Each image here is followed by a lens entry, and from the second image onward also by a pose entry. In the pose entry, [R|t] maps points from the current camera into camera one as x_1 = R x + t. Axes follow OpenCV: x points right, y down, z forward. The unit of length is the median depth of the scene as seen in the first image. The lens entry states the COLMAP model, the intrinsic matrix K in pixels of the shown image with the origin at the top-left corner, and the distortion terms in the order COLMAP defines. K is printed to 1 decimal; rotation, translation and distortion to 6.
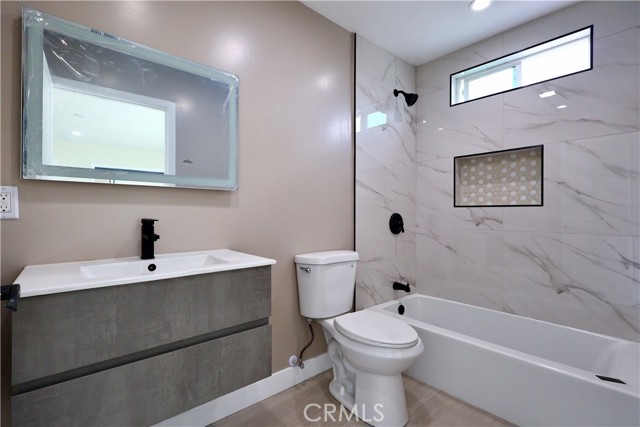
lens RADIAL K [[297.8, 0, 319.4], [0, 297.8, 212.0], [0, 0, 1]] dist [-0.001664, 0.003884]
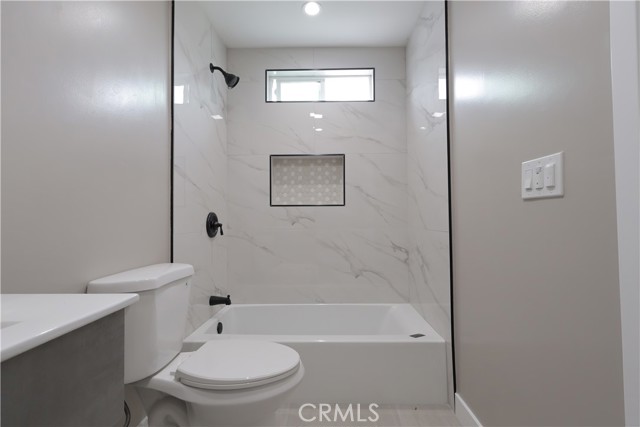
lens RADIAL K [[297.8, 0, 319.4], [0, 297.8, 212.0], [0, 0, 1]] dist [-0.001664, 0.003884]
pose [[0.676749, 0.005896, 0.736190, -0.162567], [0.006217, 0.999887, -0.013723, 0.017409], [-0.736187, 0.013864, 0.676636, 0.239455]]
